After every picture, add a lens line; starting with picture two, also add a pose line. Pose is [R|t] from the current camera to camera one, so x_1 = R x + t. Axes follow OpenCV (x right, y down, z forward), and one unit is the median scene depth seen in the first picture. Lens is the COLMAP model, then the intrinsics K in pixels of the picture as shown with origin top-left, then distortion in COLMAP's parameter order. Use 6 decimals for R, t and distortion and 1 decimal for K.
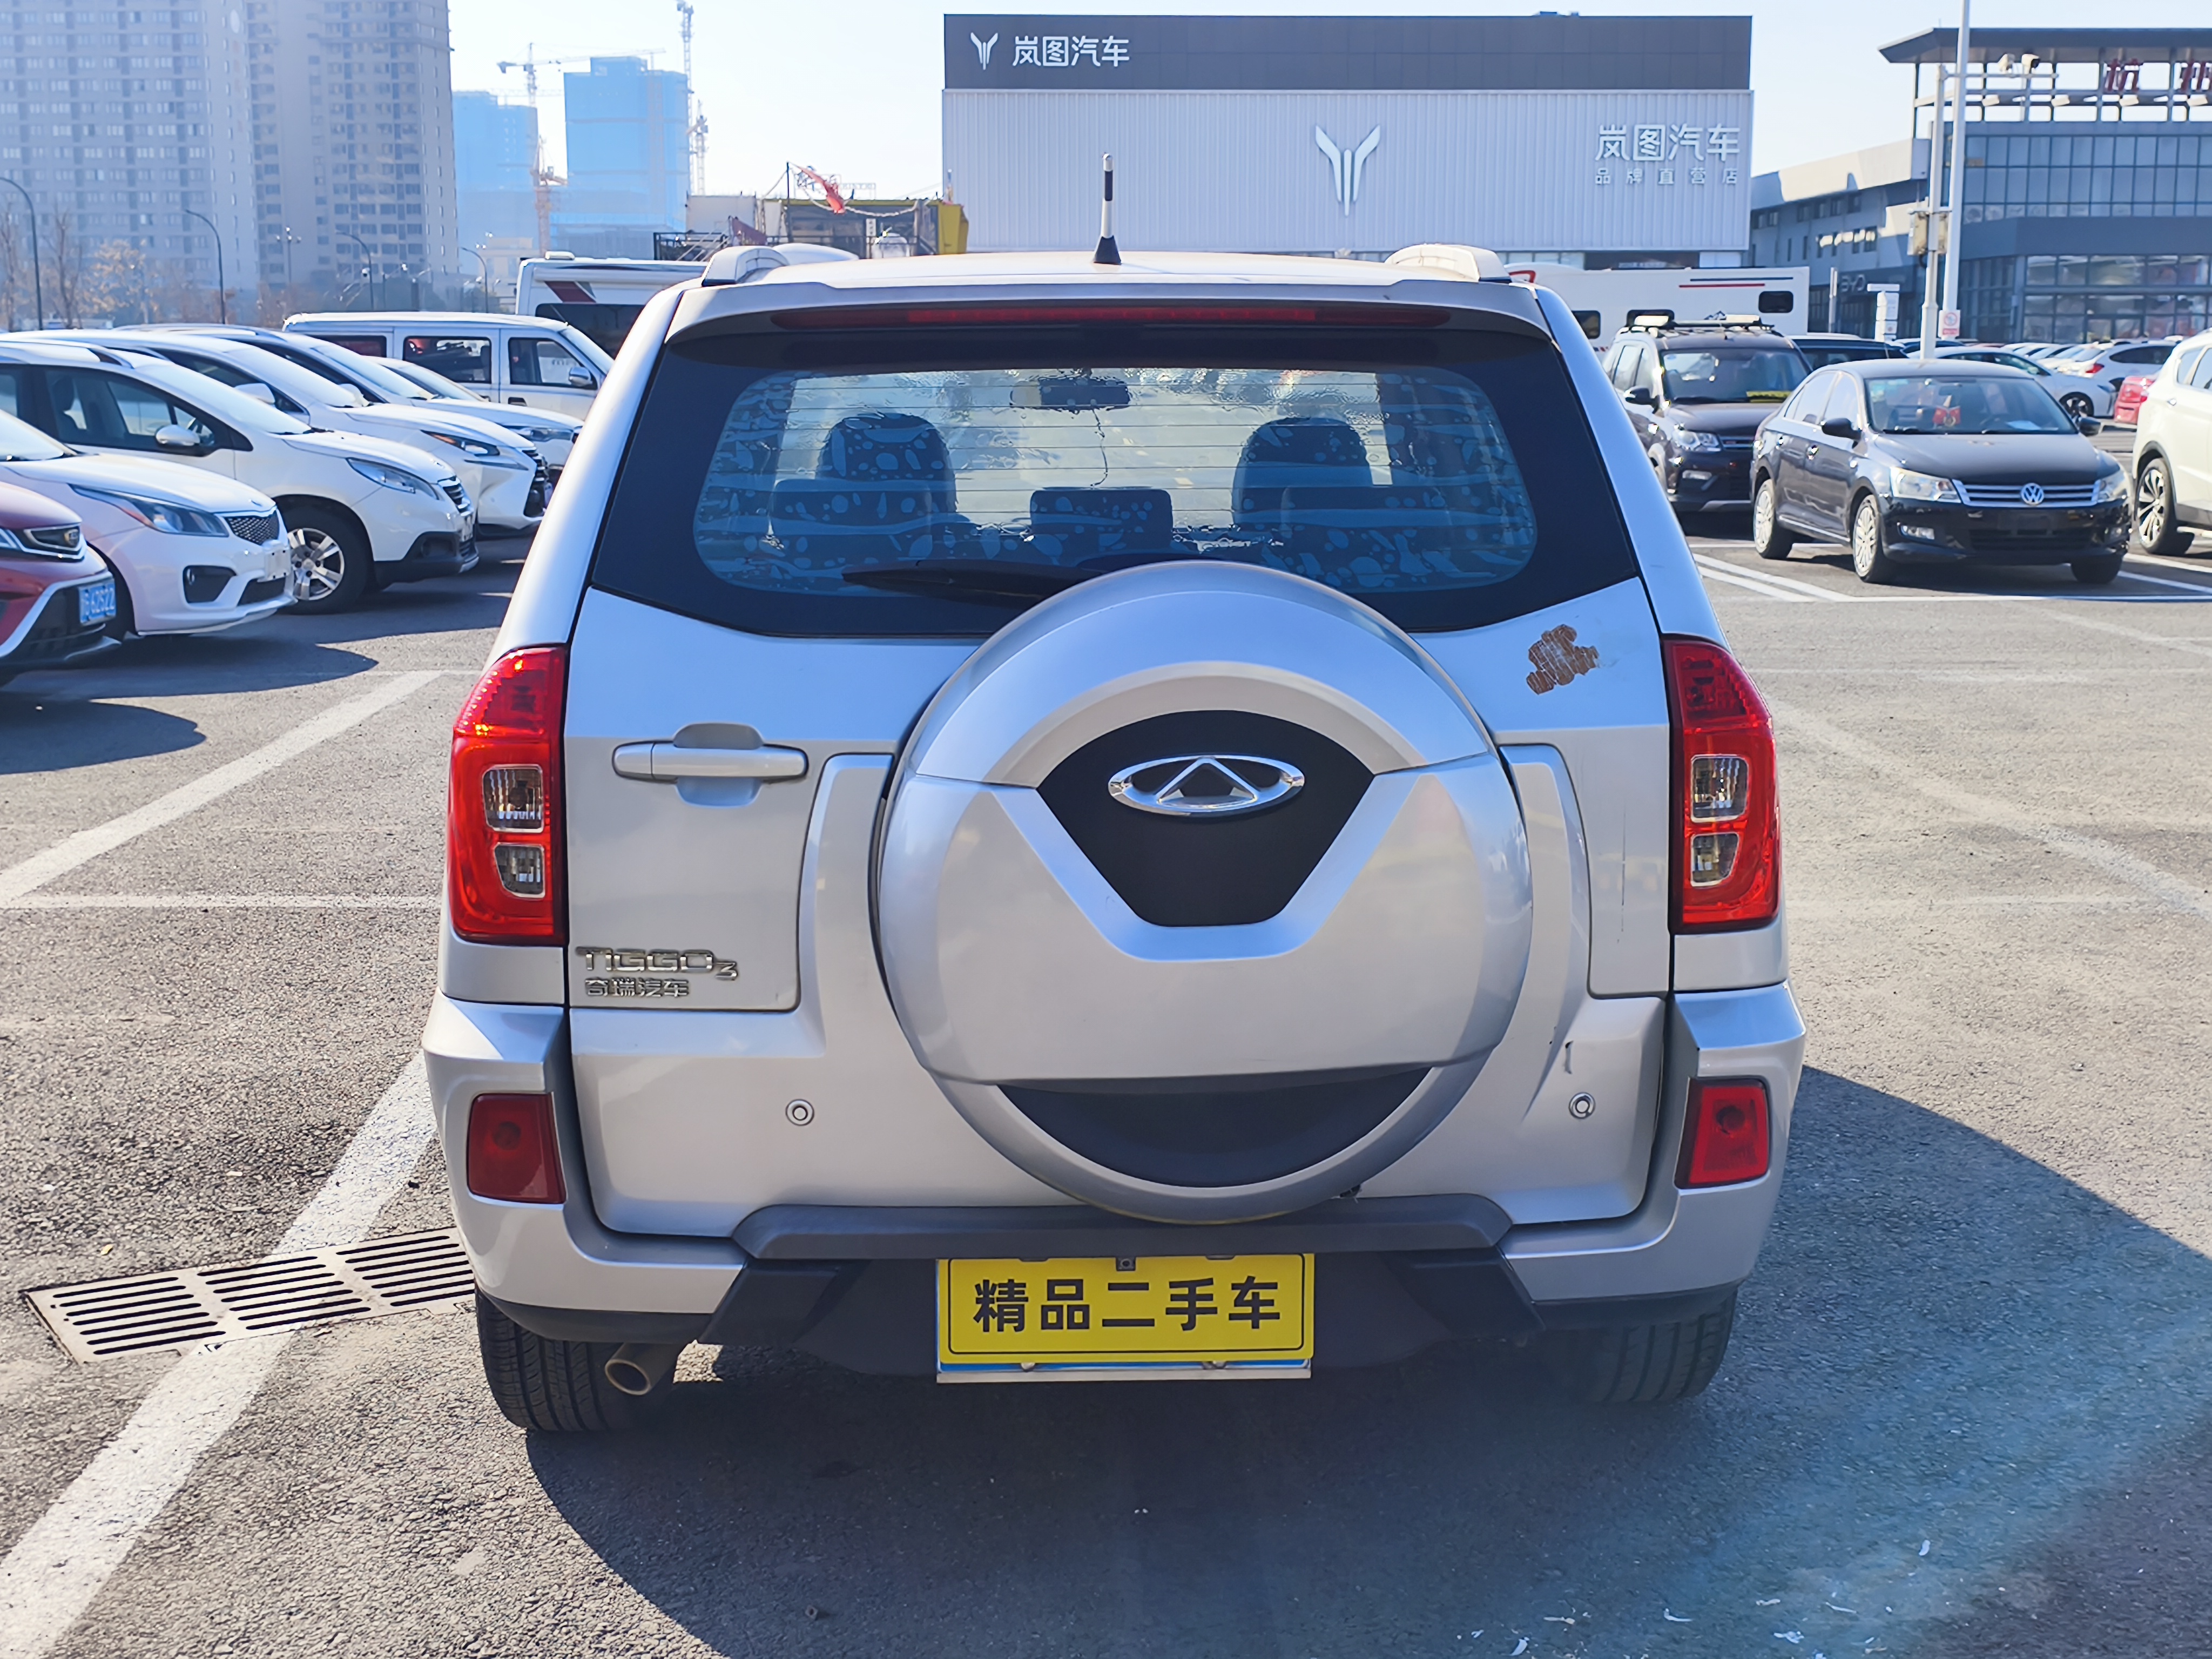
lens RADIAL K [[2905.6, 0, 1123.6], [0, 2905.6, 829.3], [0, 0, 1]] dist [0.085517, -0.168569]
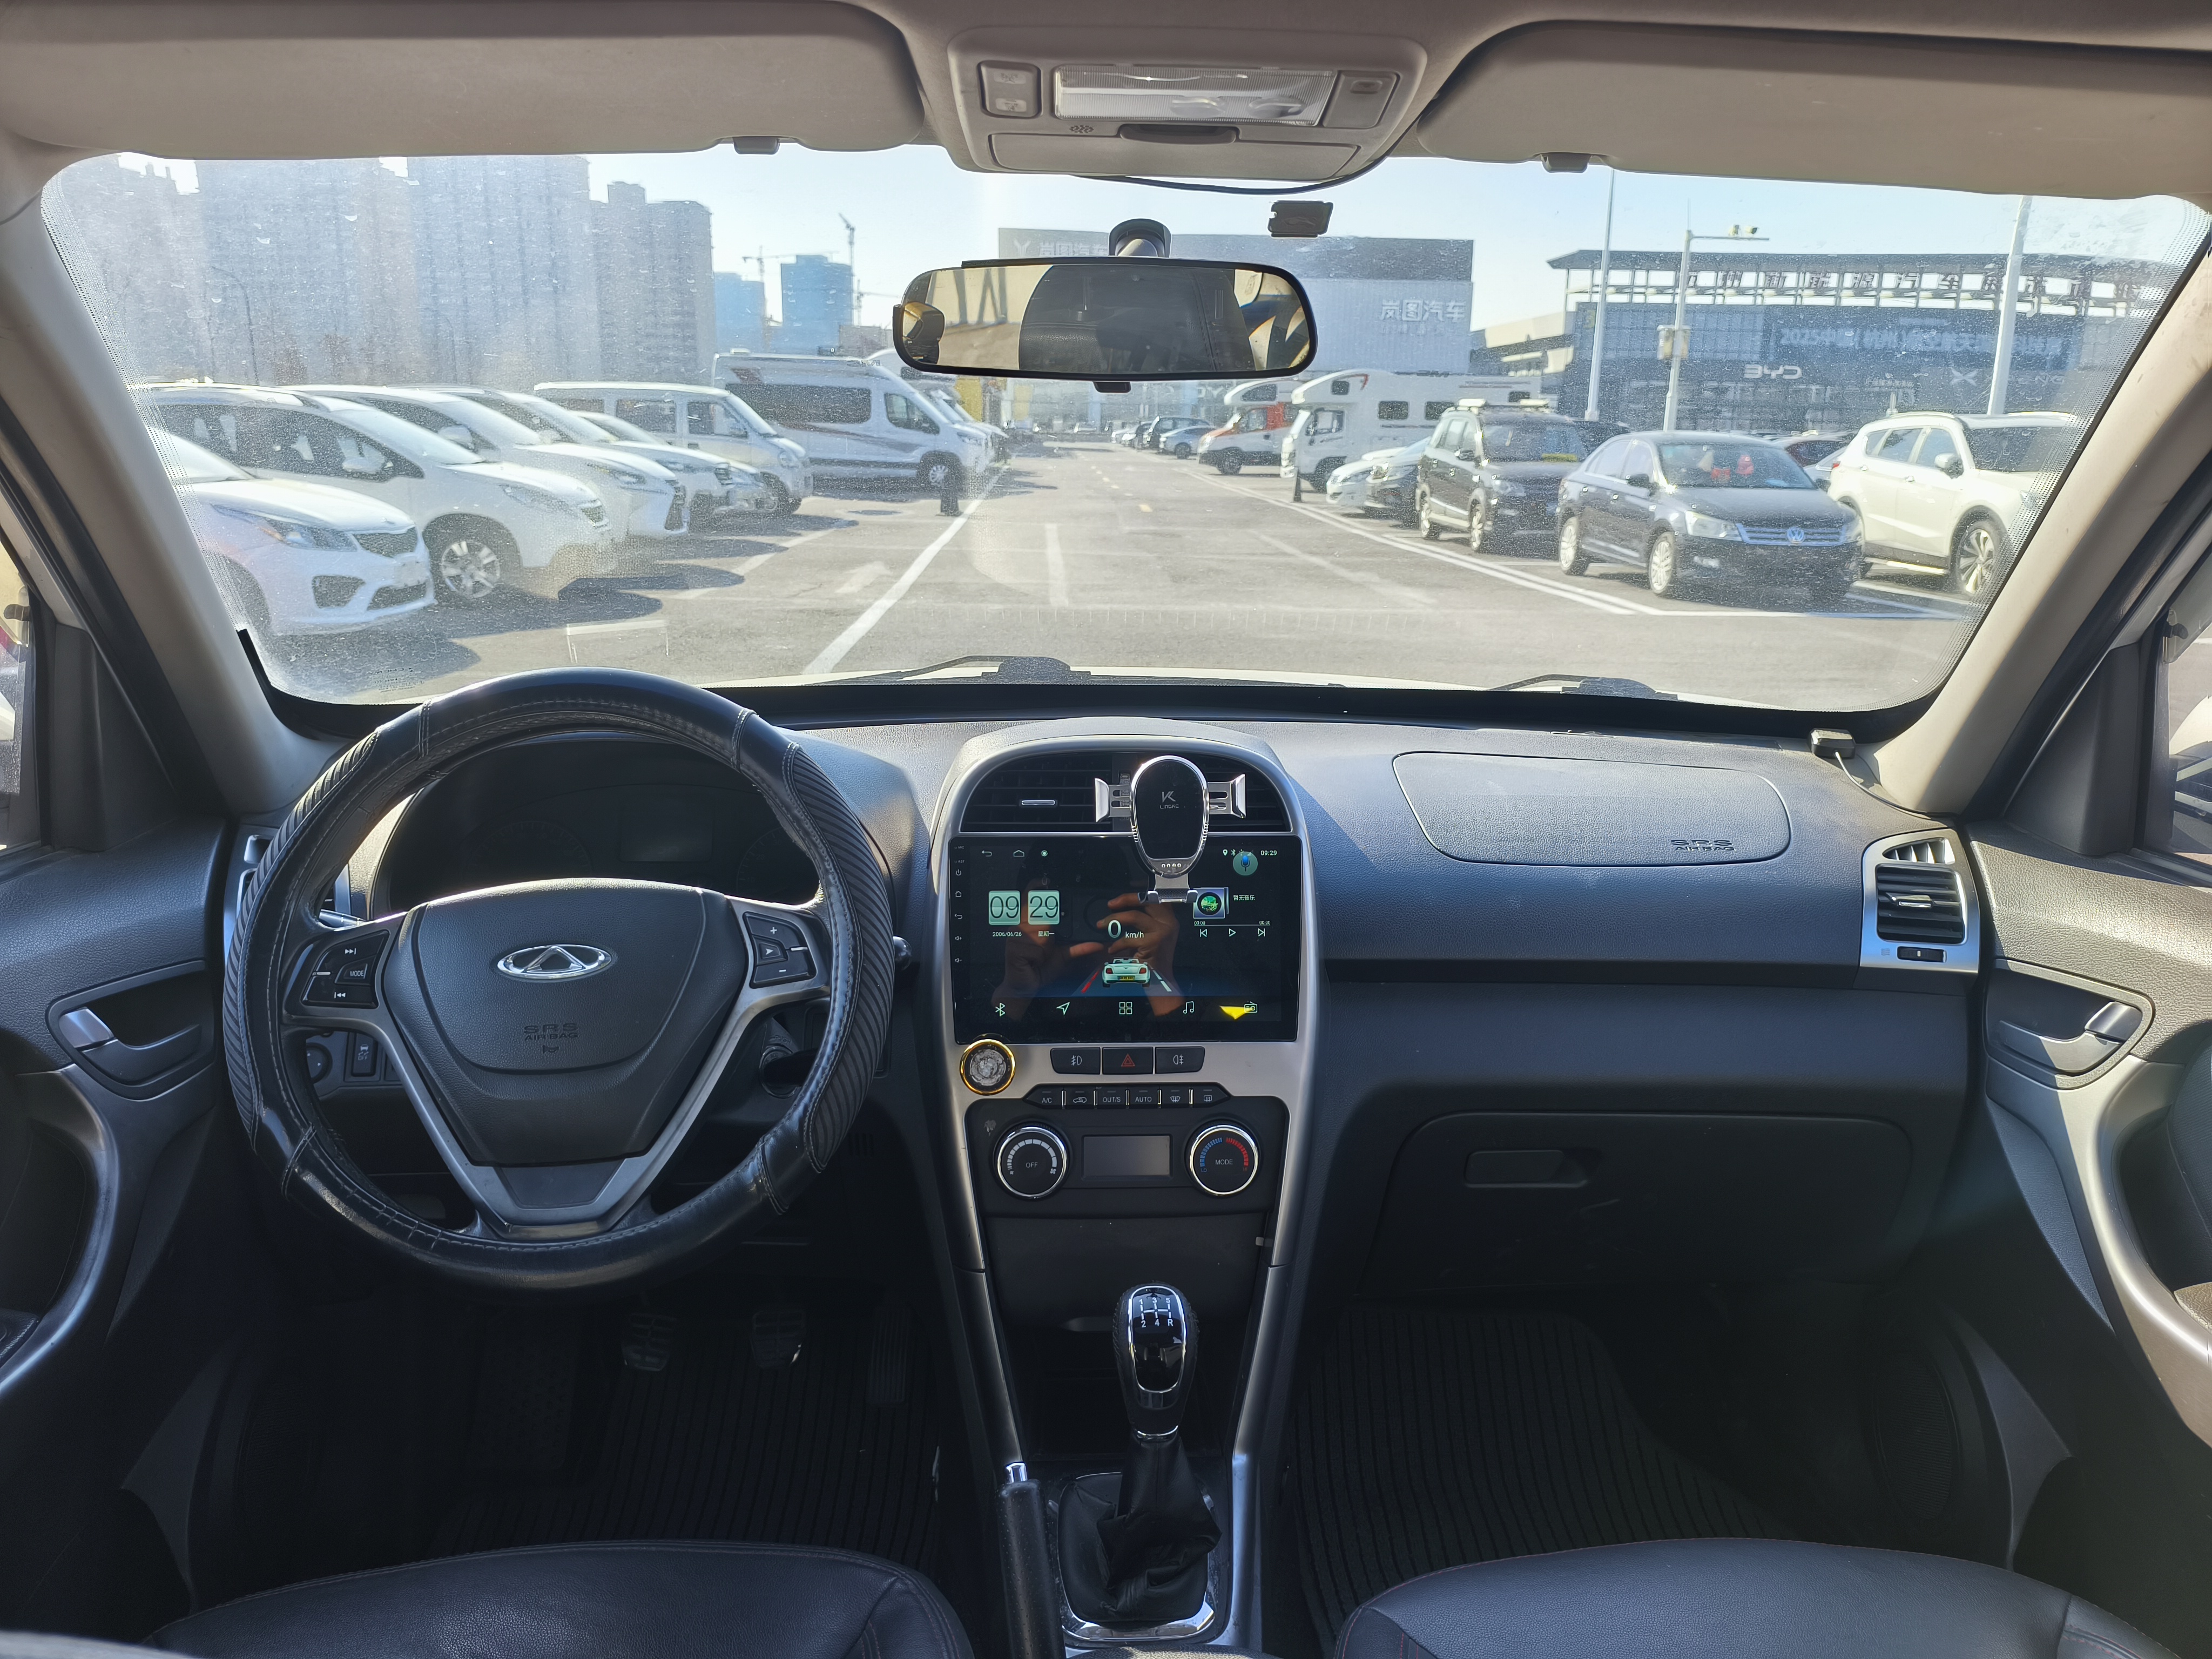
lens RADIAL K [[1641.1, 0, 1114.9], [0, 1641.1, 825.3], [0, 0, 1]] dist [-0.008167, -0.002918]
pose [[0.999787, 0.015675, 0.013397, -0.003280], [-0.016629, 0.997092, 0.074371, -0.032708], [-0.012192, -0.074578, 0.997141, 0.249672]]
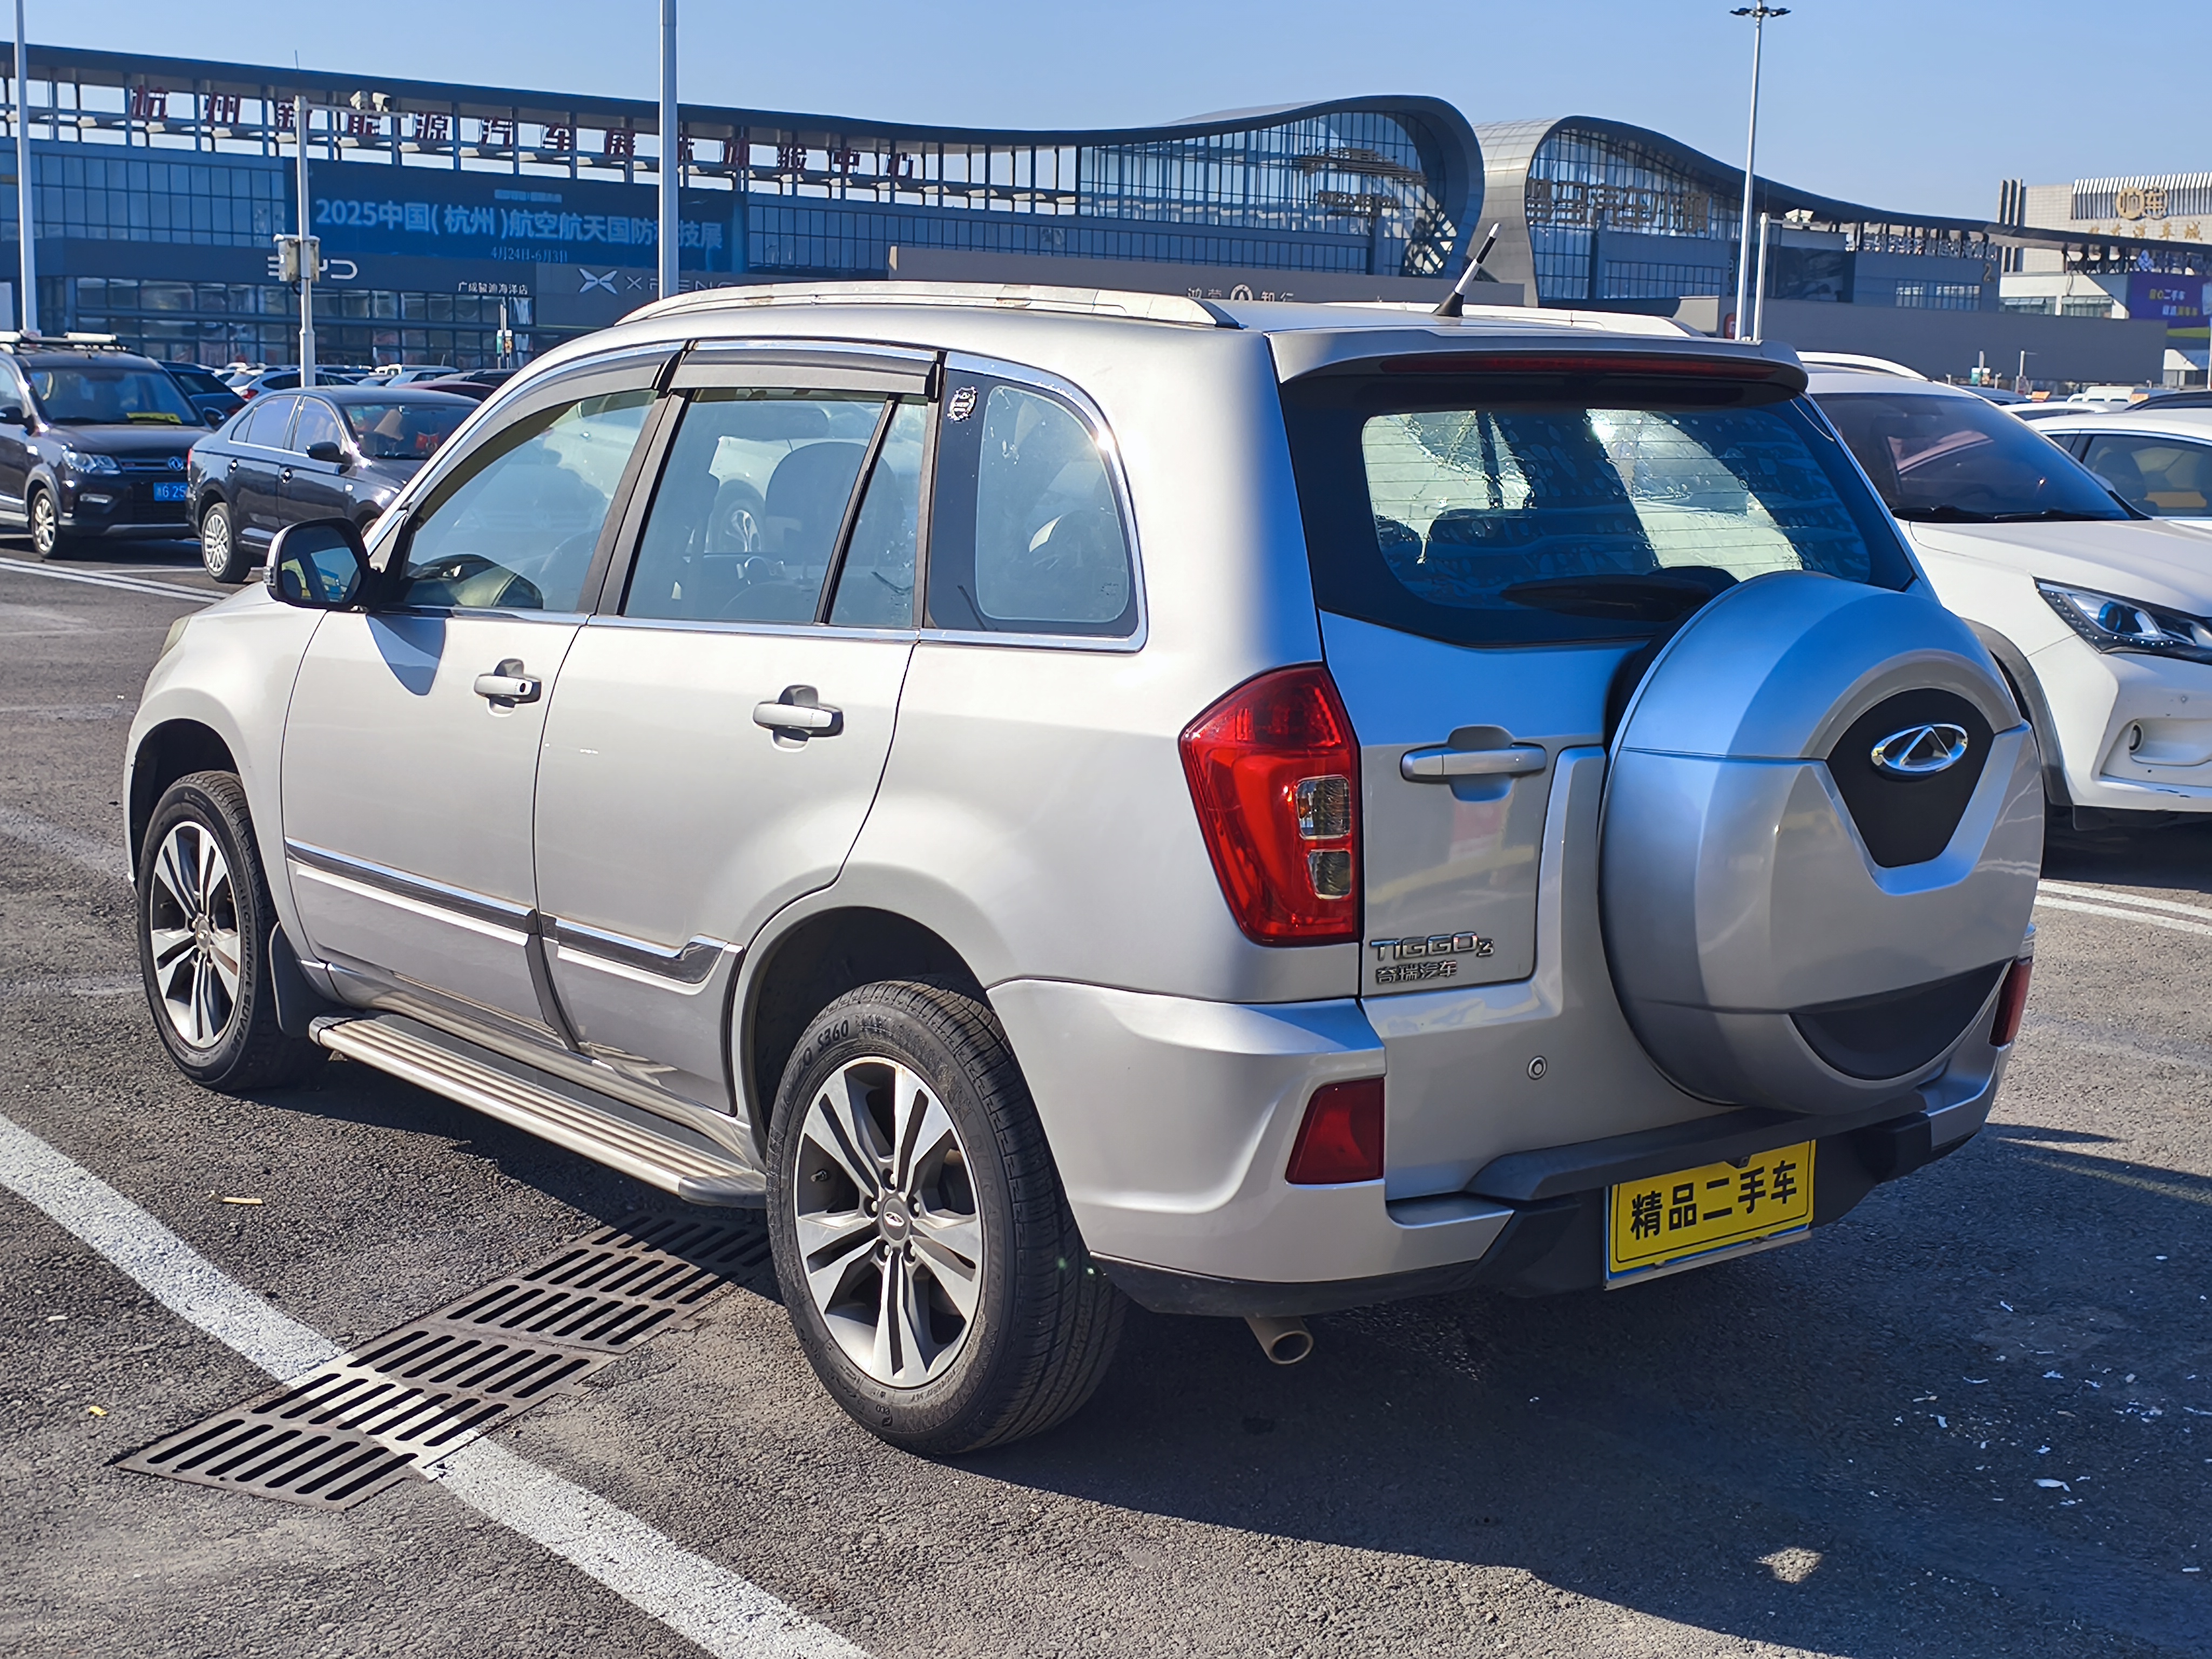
lens RADIAL K [[2905.6, 0, 1123.6], [0, 2905.6, 829.3], [0, 0, 1]] dist [0.085517, -0.168569]
pose [[0.792801, -0.071206, 0.605307, -0.161279], [0.075946, 0.996953, 0.017806, -0.004784], [-0.604731, 0.031854, 0.795793, 0.034651]]
